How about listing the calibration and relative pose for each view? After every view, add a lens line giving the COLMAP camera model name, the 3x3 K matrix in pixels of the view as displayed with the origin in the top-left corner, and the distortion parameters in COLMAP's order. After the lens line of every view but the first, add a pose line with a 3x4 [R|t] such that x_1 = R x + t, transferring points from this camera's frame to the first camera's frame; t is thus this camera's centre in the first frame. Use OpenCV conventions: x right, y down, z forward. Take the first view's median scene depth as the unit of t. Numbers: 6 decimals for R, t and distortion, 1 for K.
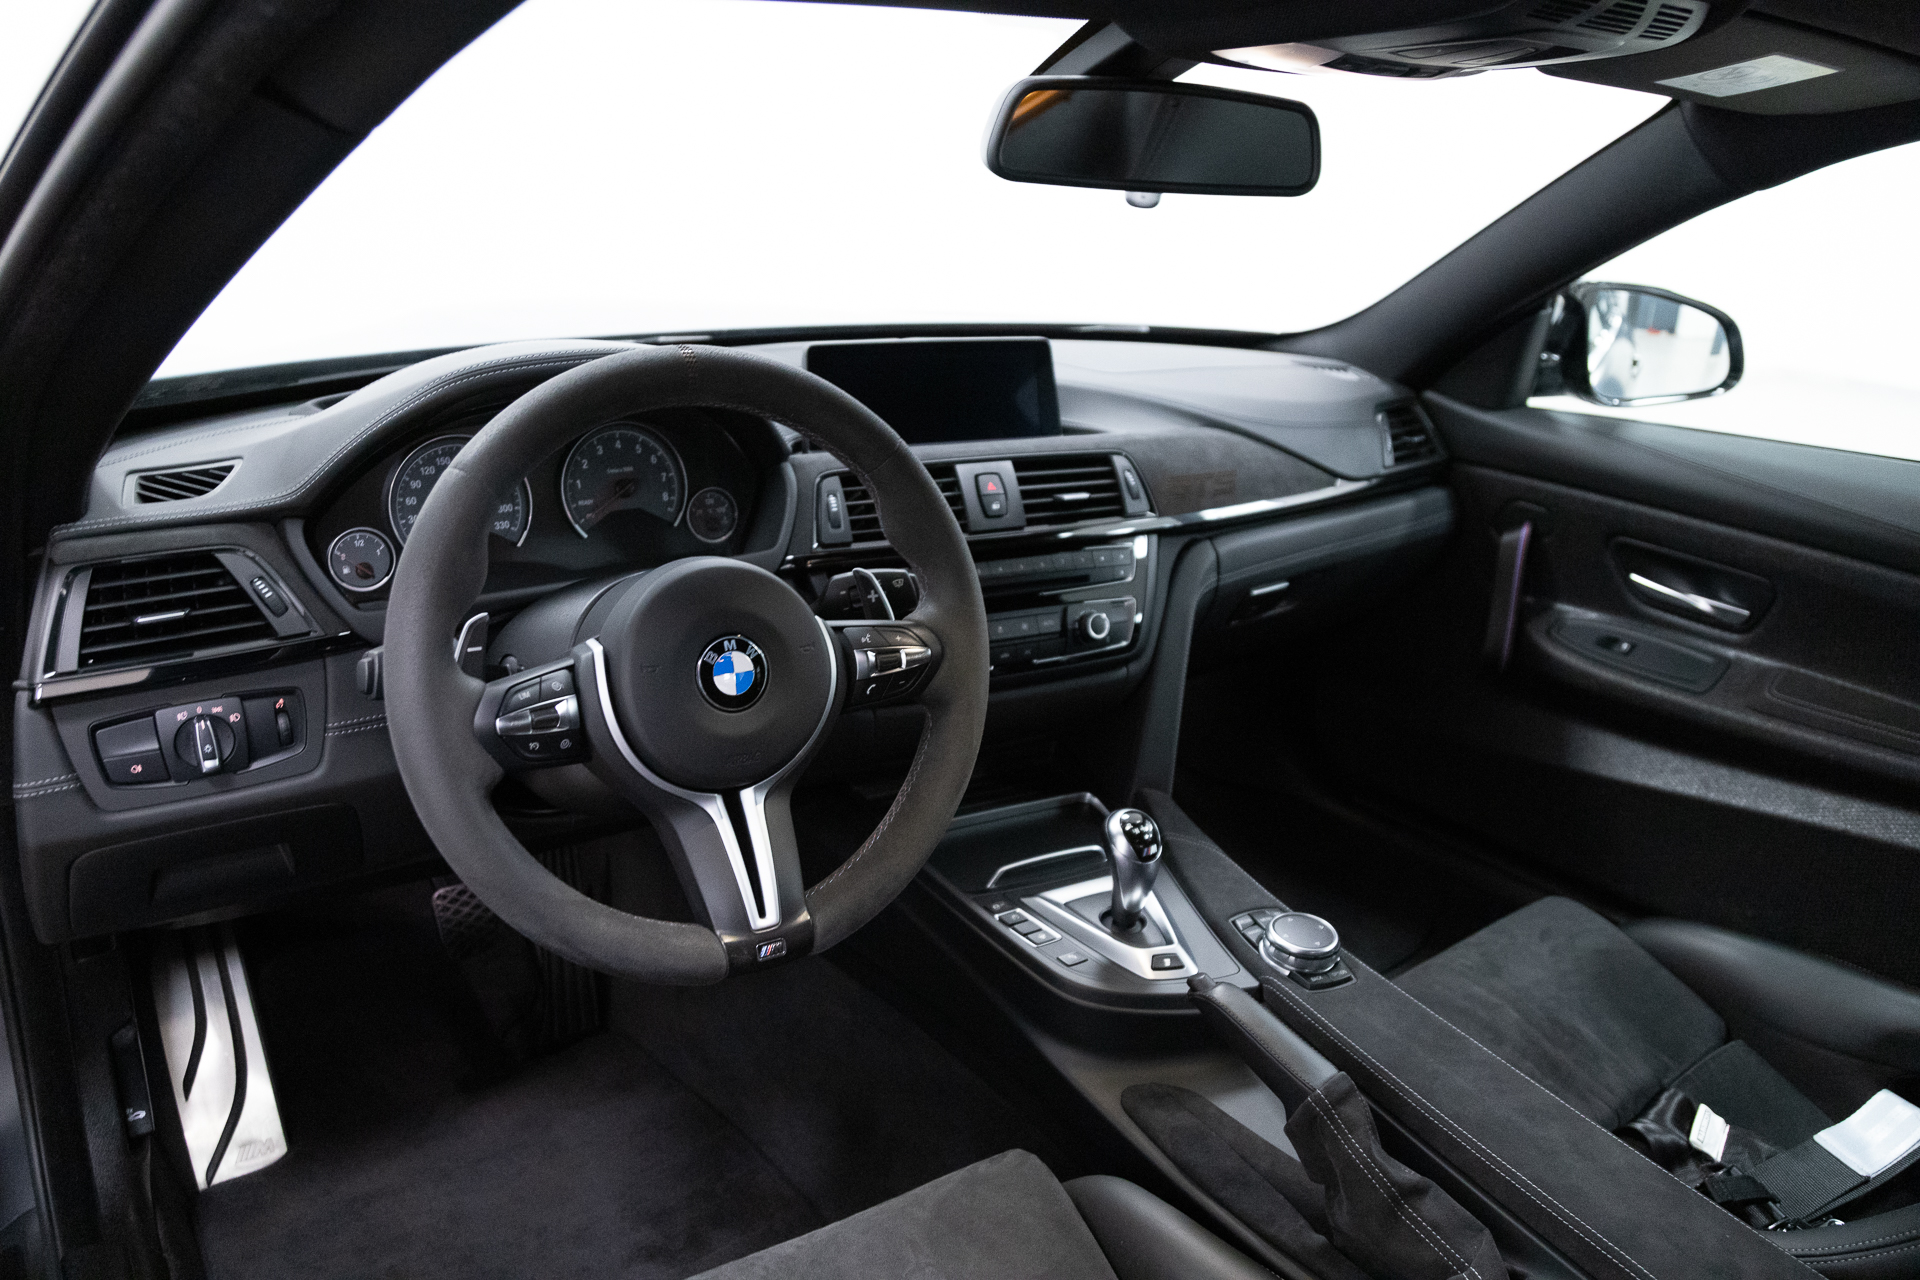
lens RADIAL K [[1366.5, 0, 960.0], [0, 1366.5, 640.0], [0, 0, 1]] dist [0.001462, -0.000079]
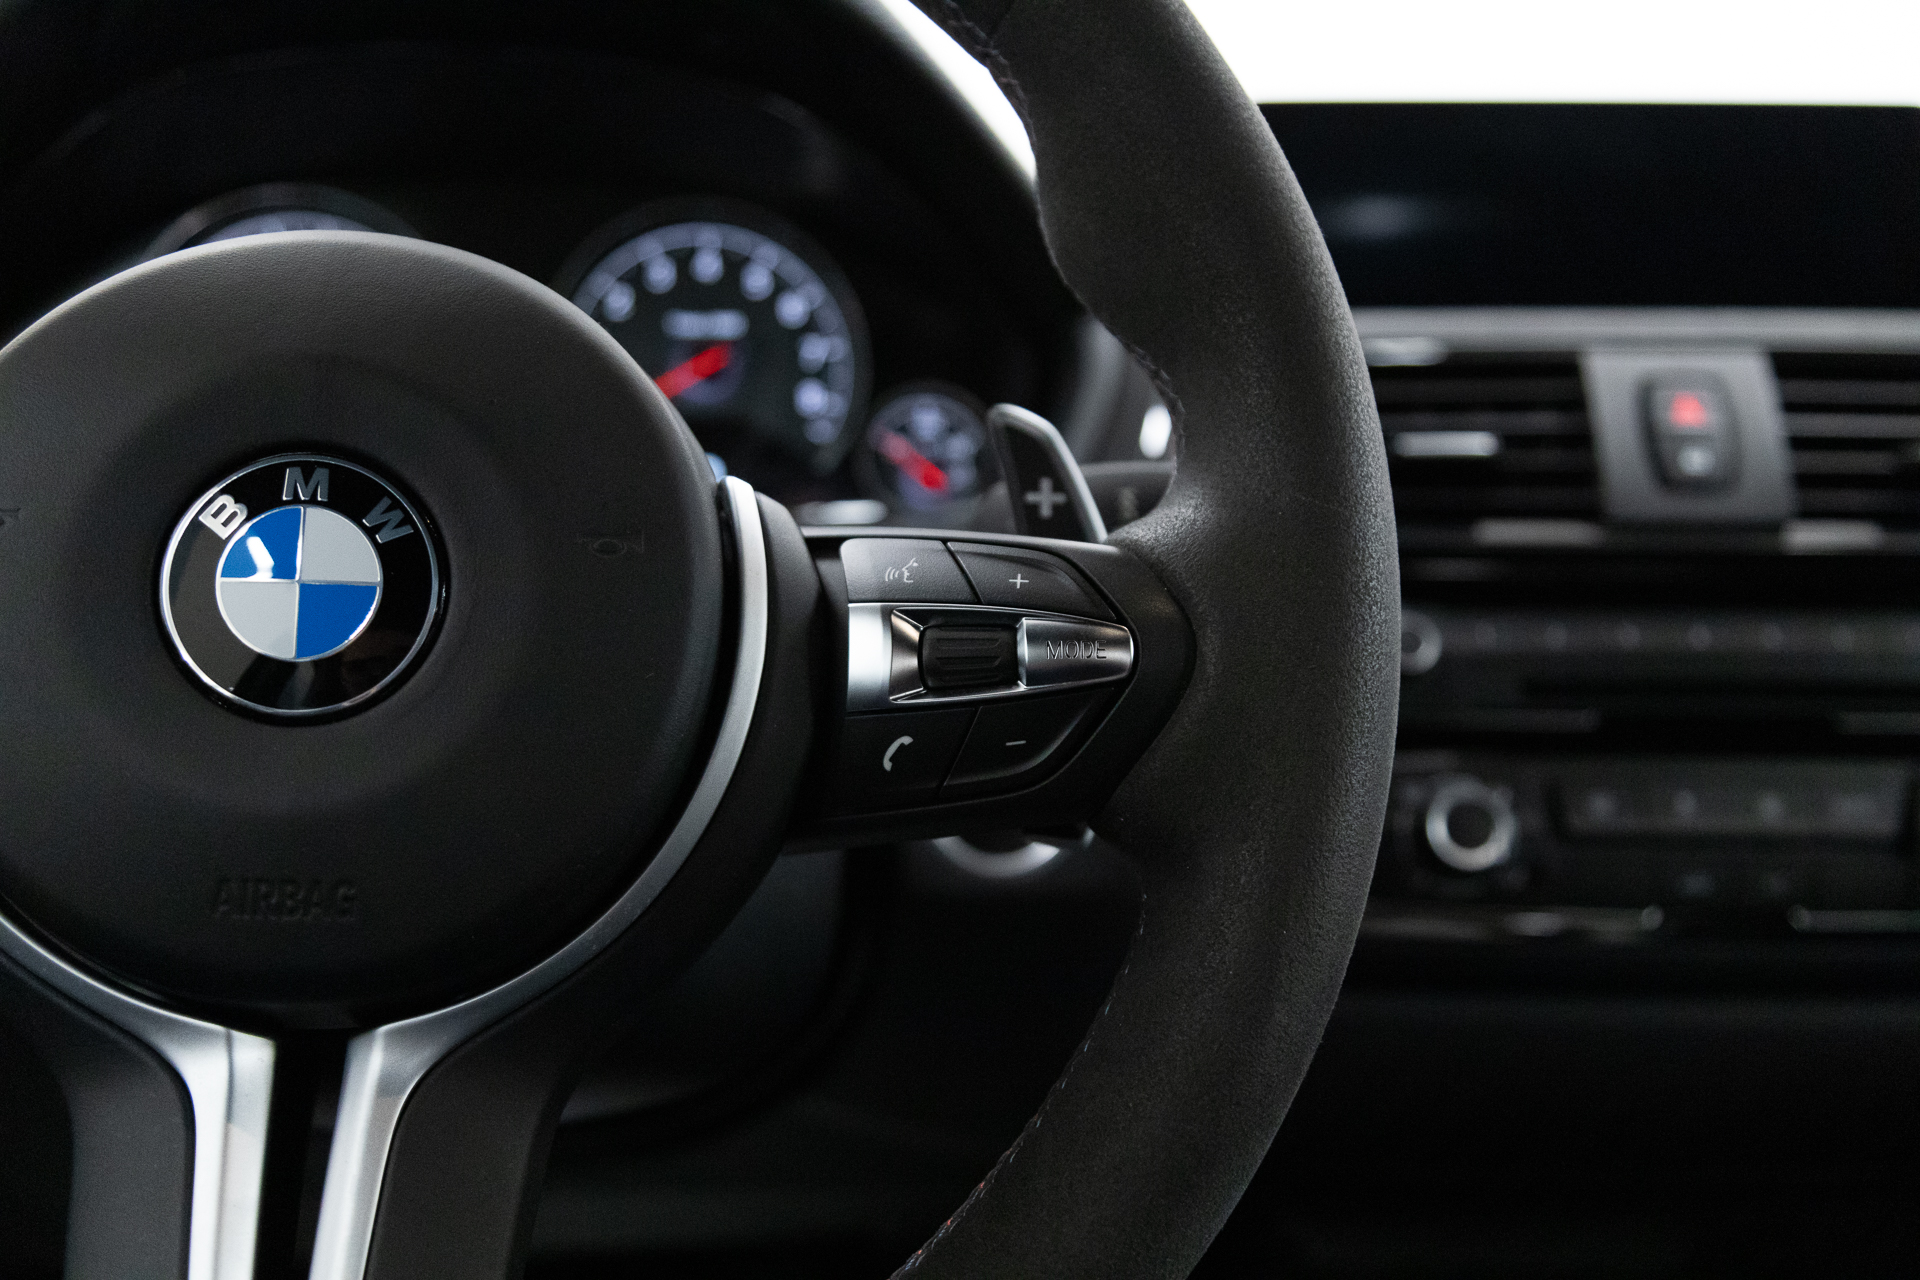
lens RADIAL K [[2099.3, 0, 960.0], [0, 2099.3, 640.0], [0, 0, 1]] dist [0.010845, 0.000827]
pose [[0.894383, 0.046595, -0.444868, 0.132168], [-0.135964, 0.975819, -0.171143, 0.082709], [0.426136, 0.213554, 0.879092, 0.631459]]
